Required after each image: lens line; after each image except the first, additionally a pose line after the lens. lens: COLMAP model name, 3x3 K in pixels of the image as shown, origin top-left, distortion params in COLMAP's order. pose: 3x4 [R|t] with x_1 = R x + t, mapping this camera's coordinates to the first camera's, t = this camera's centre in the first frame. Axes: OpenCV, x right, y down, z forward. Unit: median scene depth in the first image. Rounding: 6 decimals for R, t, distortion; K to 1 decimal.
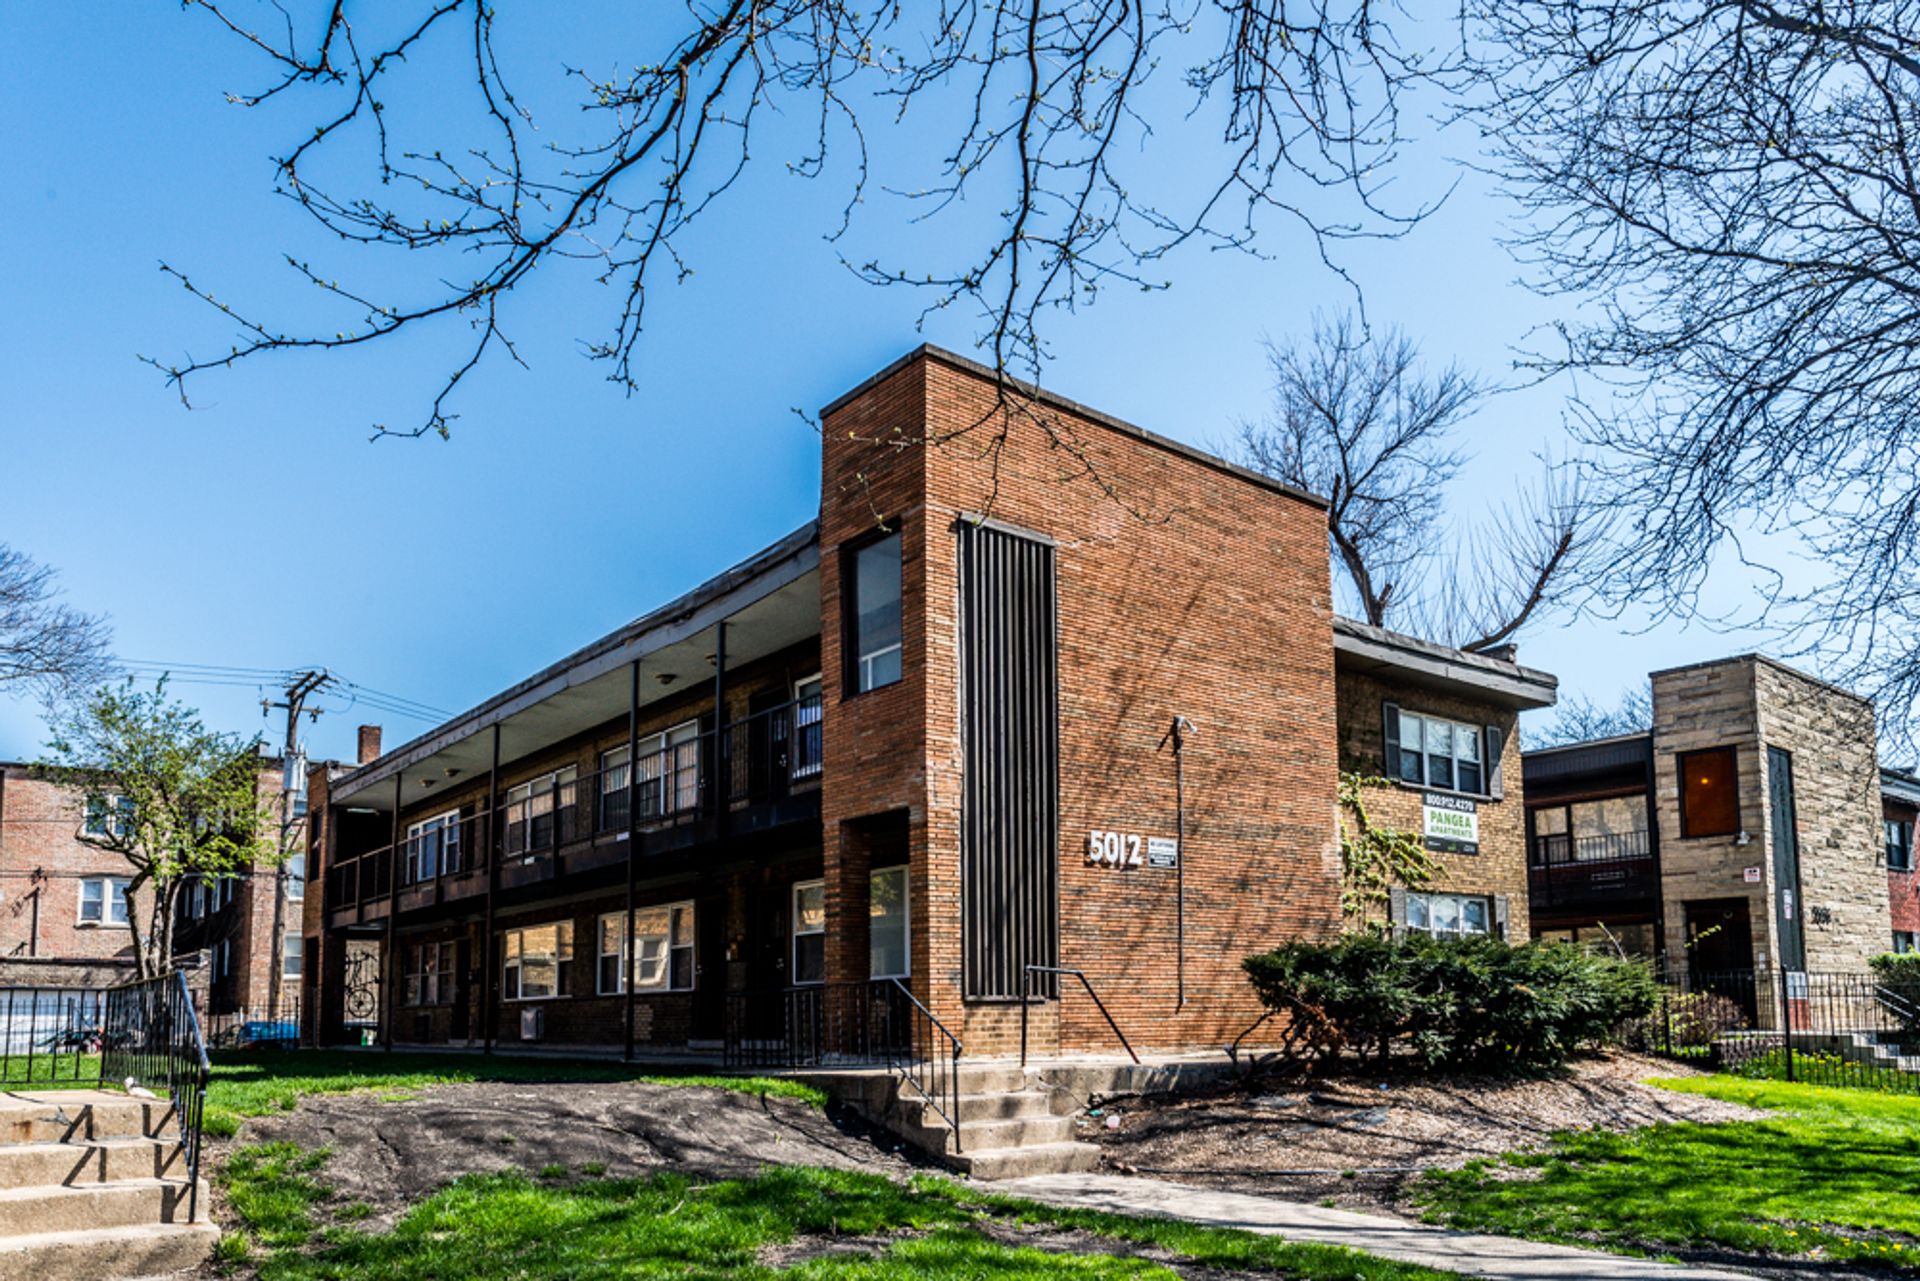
lens RADIAL K [[1278.2, 0, 953.6], [0, 1278.2, 617.1], [0, 0, 1]] dist [0.009089, -0.000649]
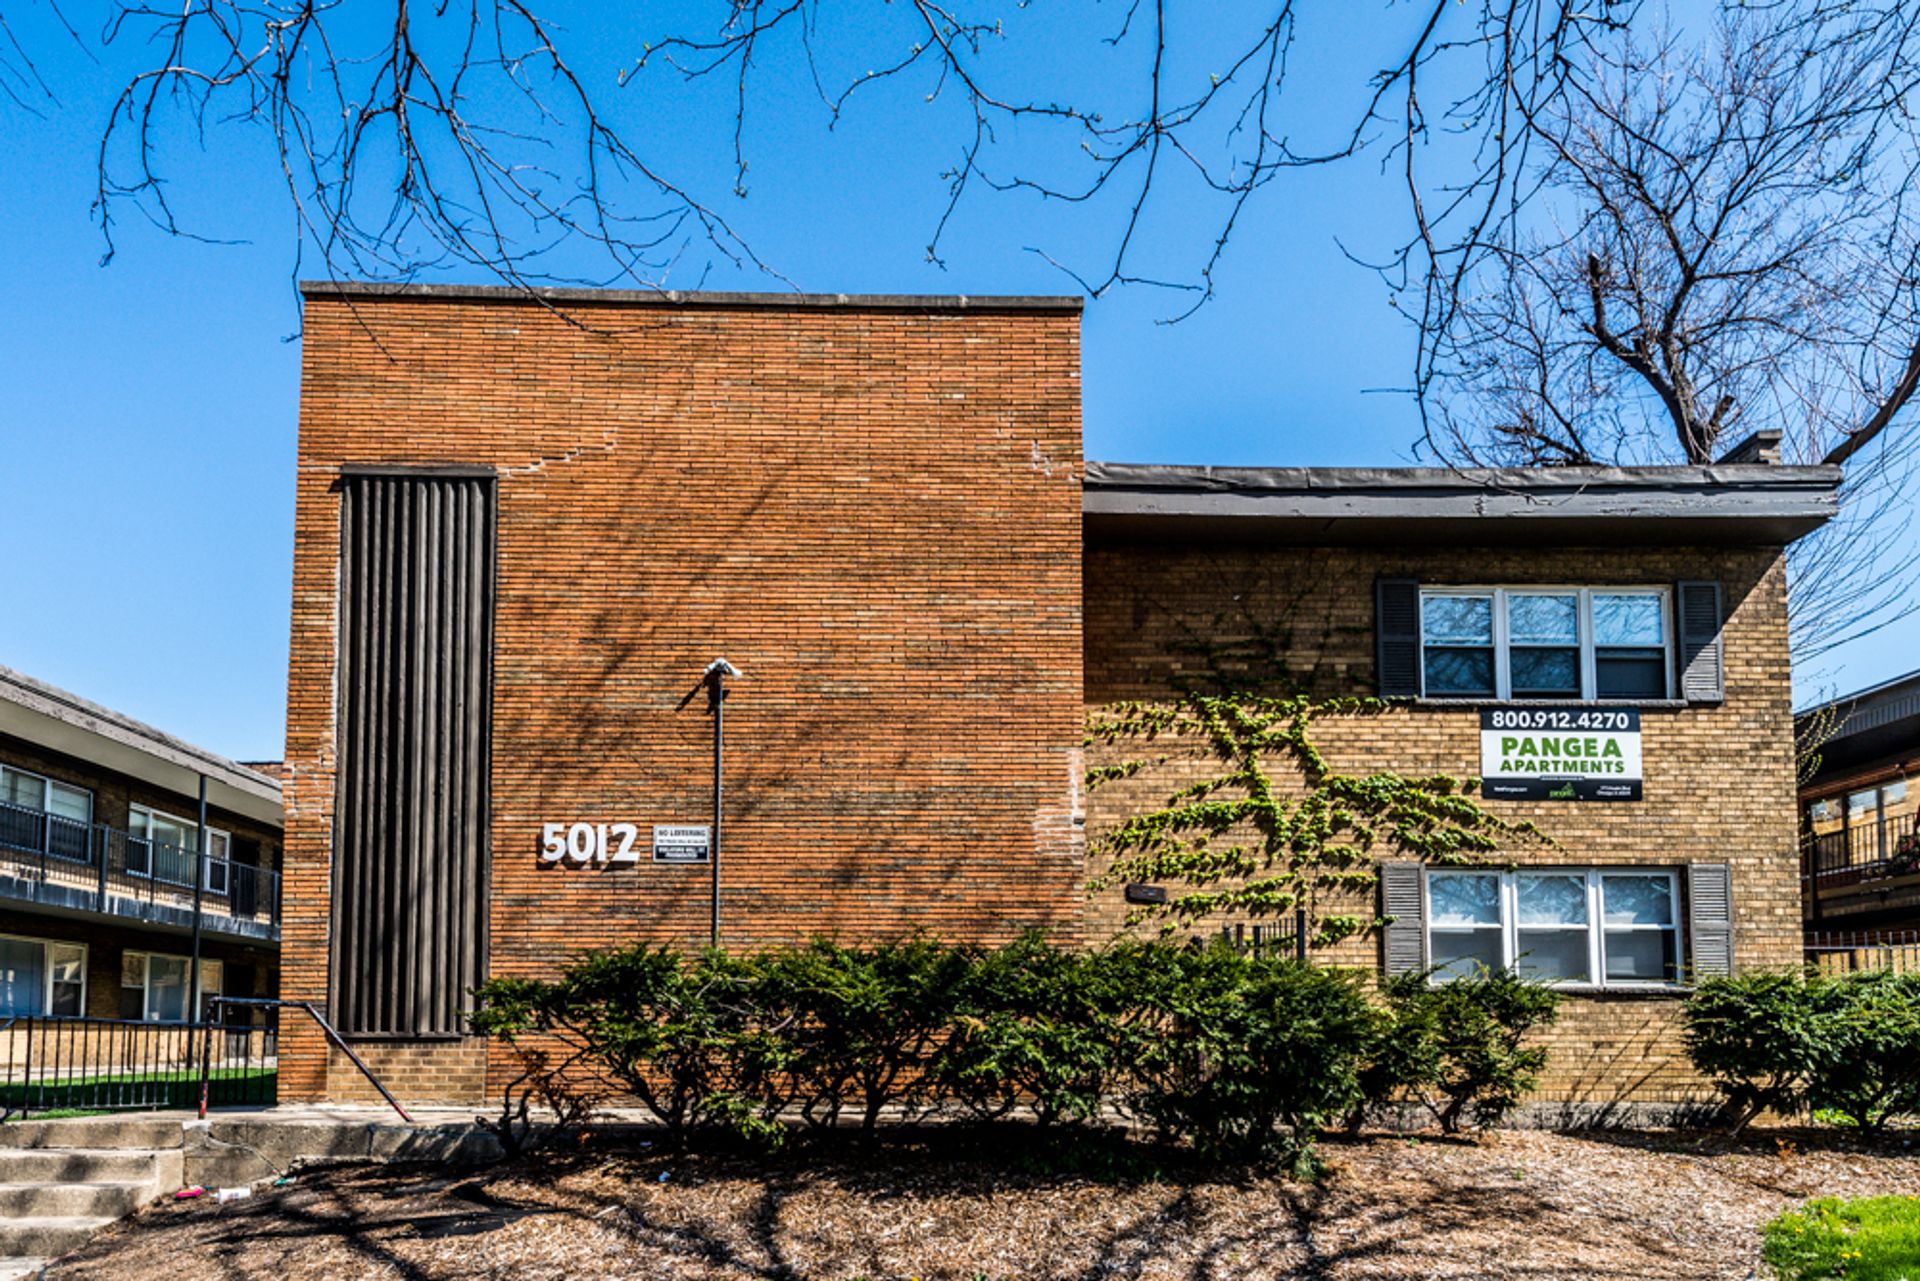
lens RADIAL K [[1177.1, 0, 885.3], [0, 1177.1, 751.9], [0, 0, 1]] dist [0.012268, -0.001516]
pose [[0.794712, -0.131777, -0.592509, 0.631134], [0.170087, 0.985388, 0.008976, 0.136720], [0.582669, -0.107911, 0.805514, 0.488257]]
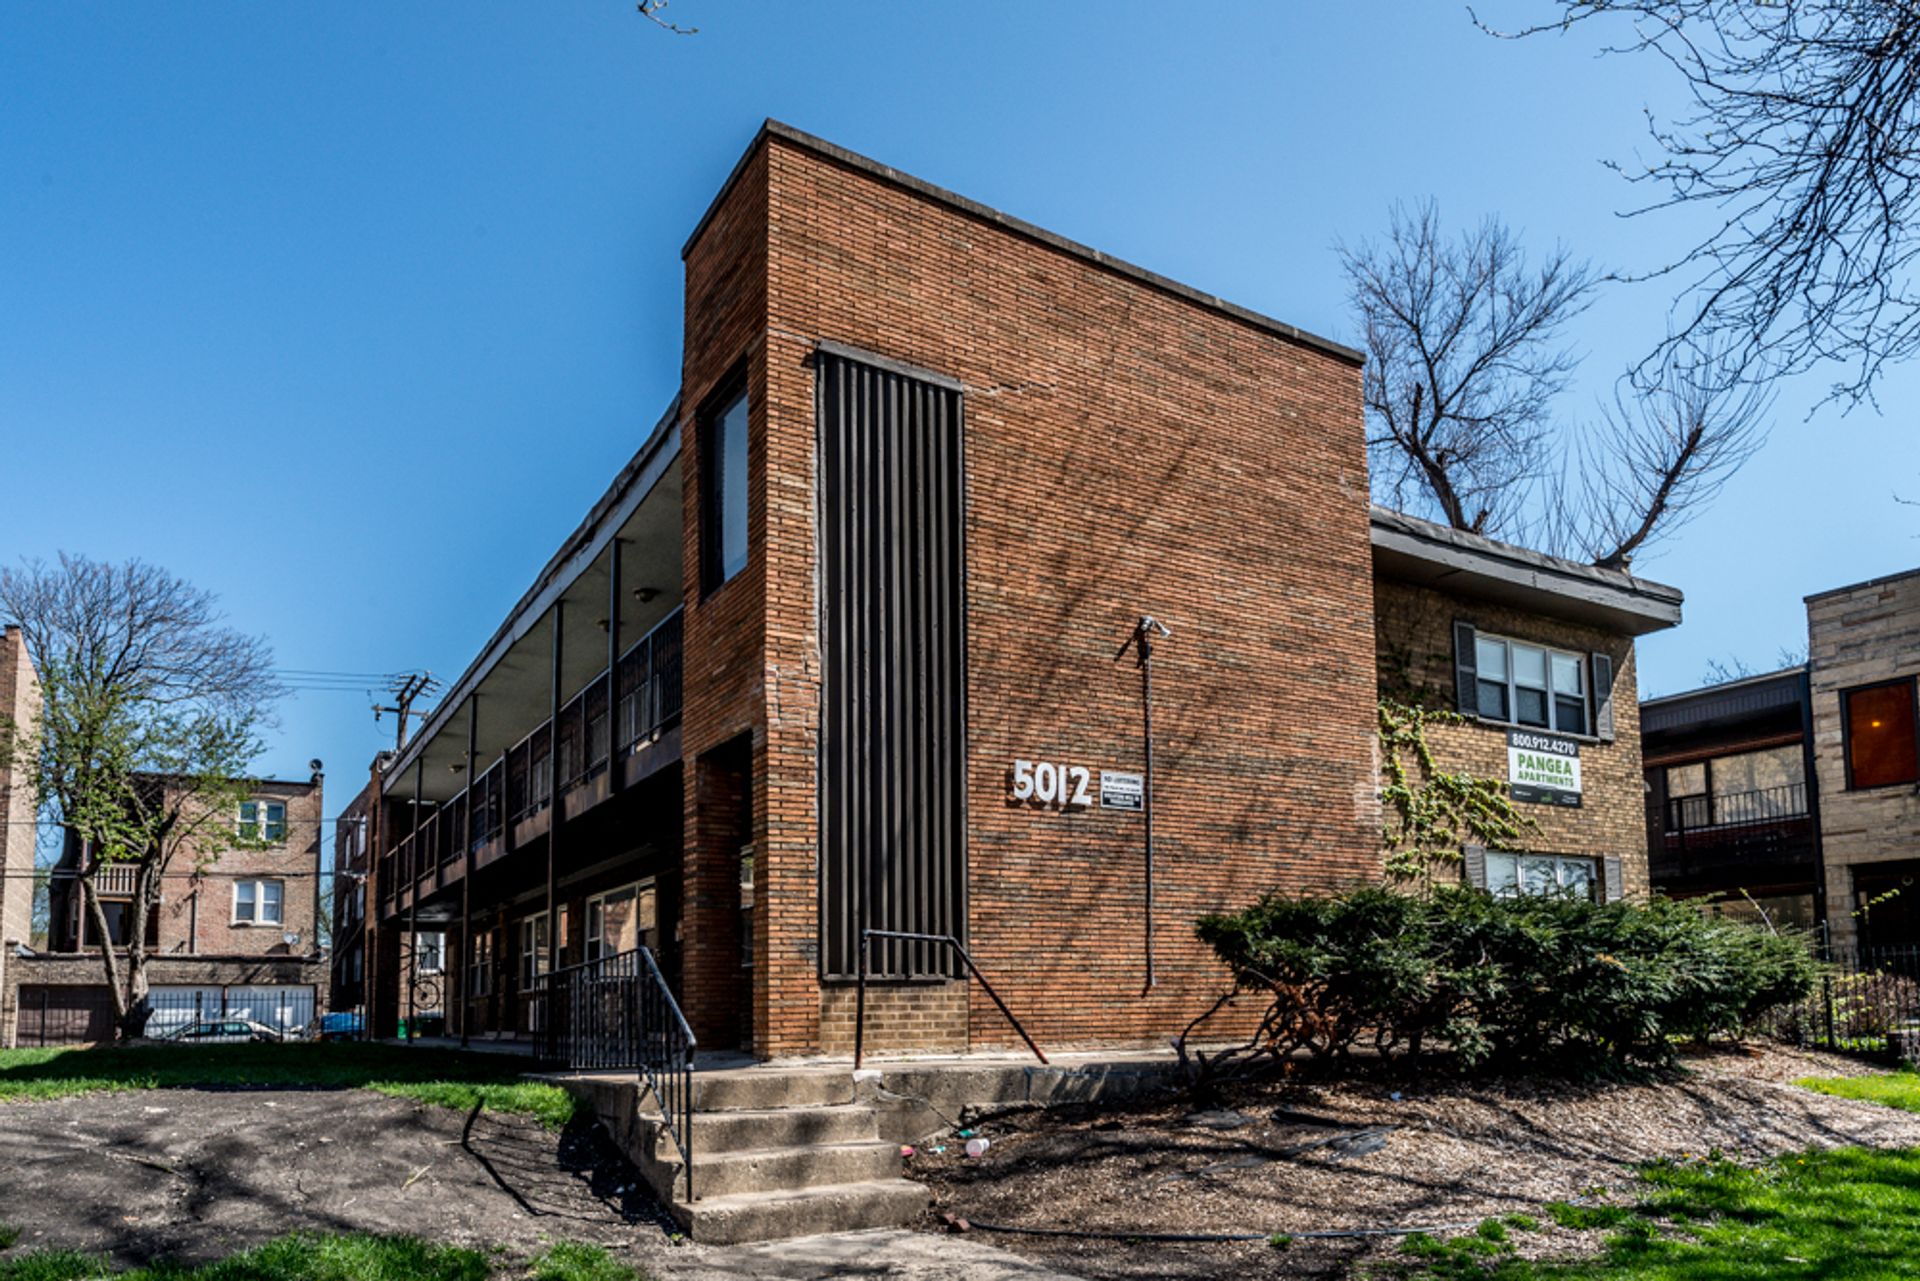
lens RADIAL K [[1241.3, 0, 962.5], [0, 1241.3, 669.9], [0, 0, 1]] dist [0.007143, -0.001580]
pose [[0.994243, -0.031693, -0.102351, 0.137459], [0.035371, 0.998785, 0.034319, 0.077811], [0.101139, -0.037742, 0.994156, 0.236842]]
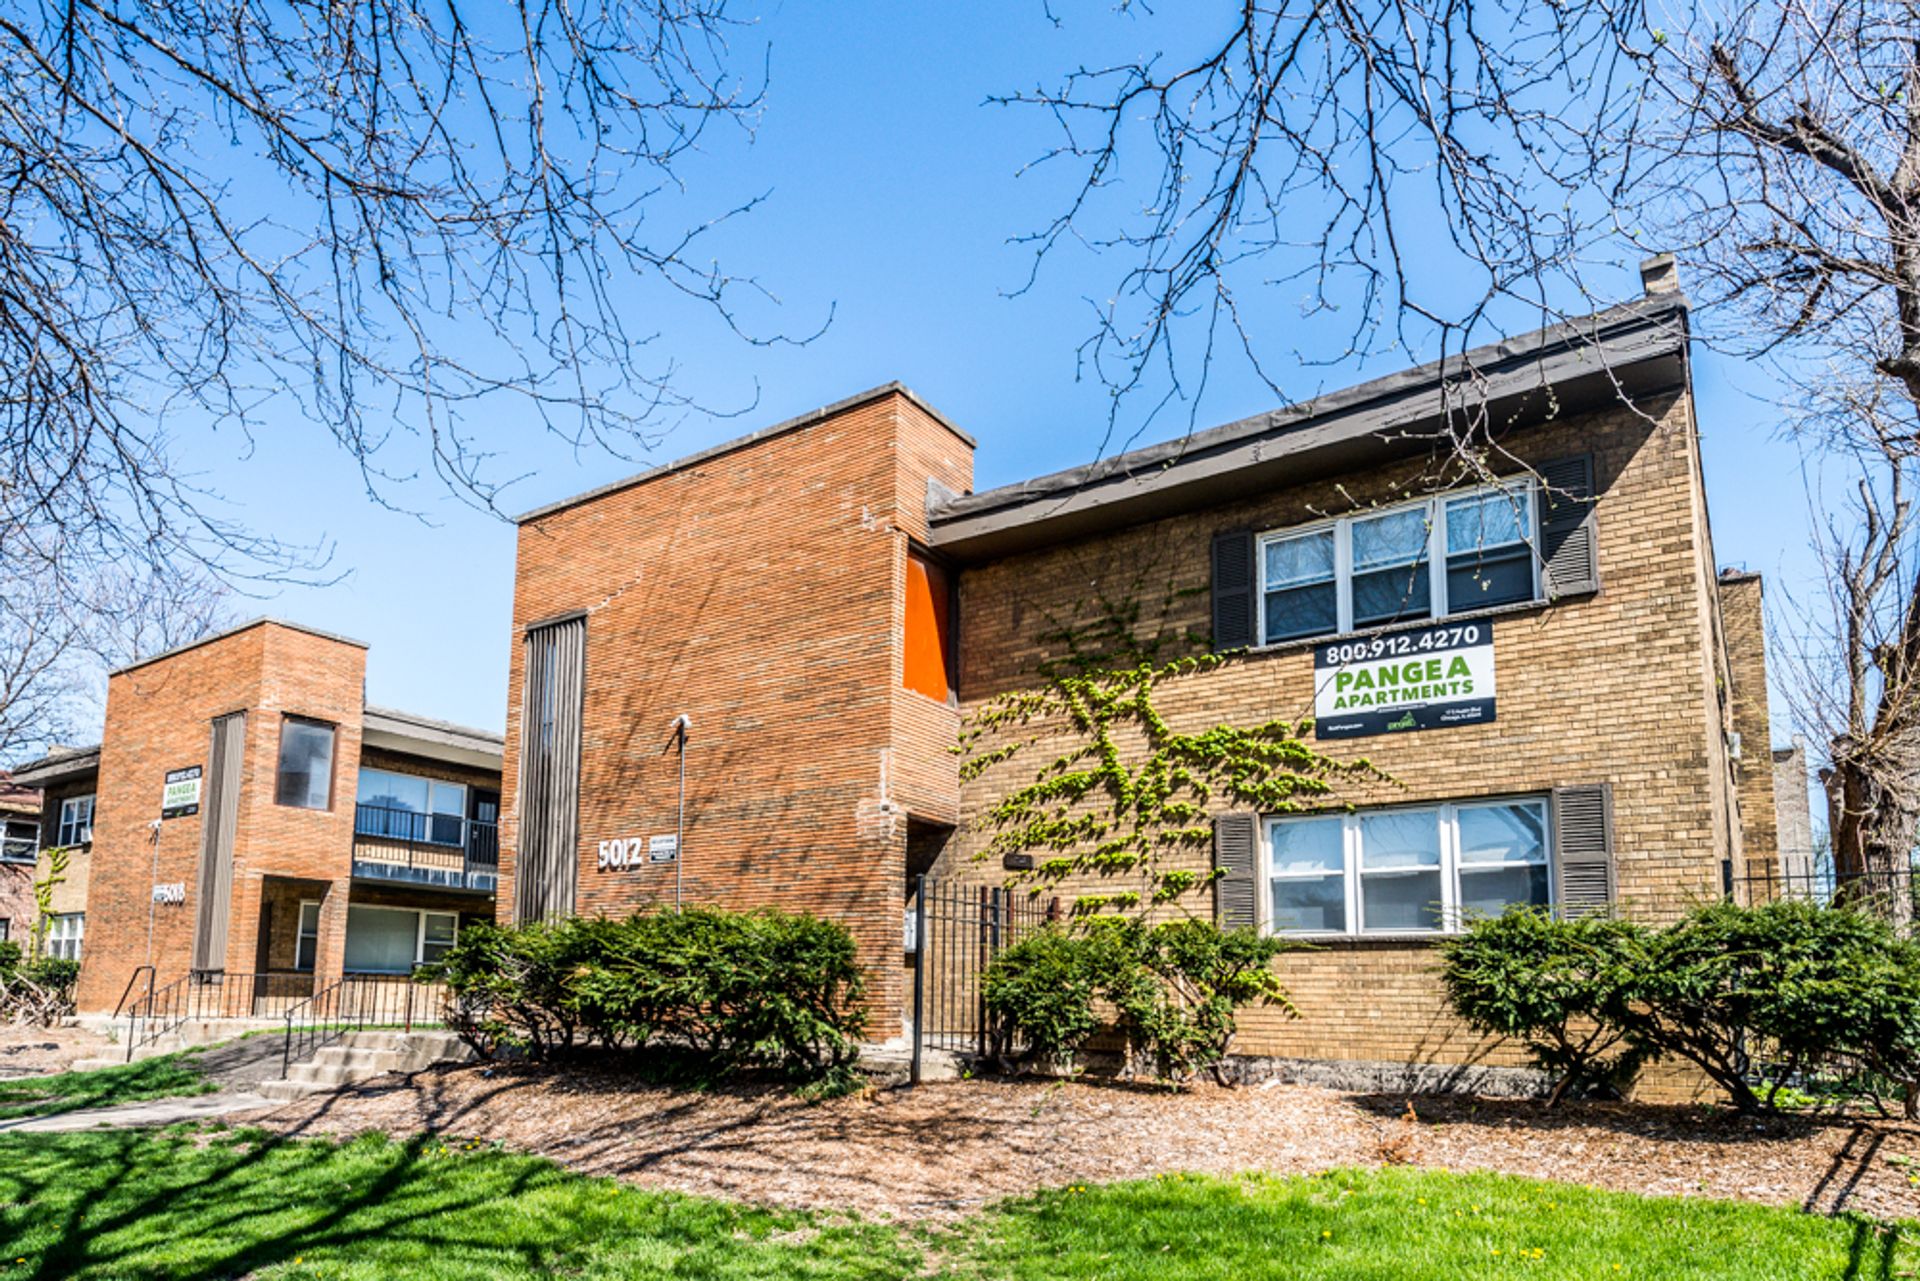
lens RADIAL K [[1134.8, 0, 960.0], [0, 1134.8, 640.5], [0, 0, 1]] dist [0.017472, -0.001092]
pose [[0.285490, -0.279963, -0.916578, 1.083711], [0.267269, 0.941697, -0.204387, 0.264392], [0.920360, -0.186623, 0.343671, 0.880355]]
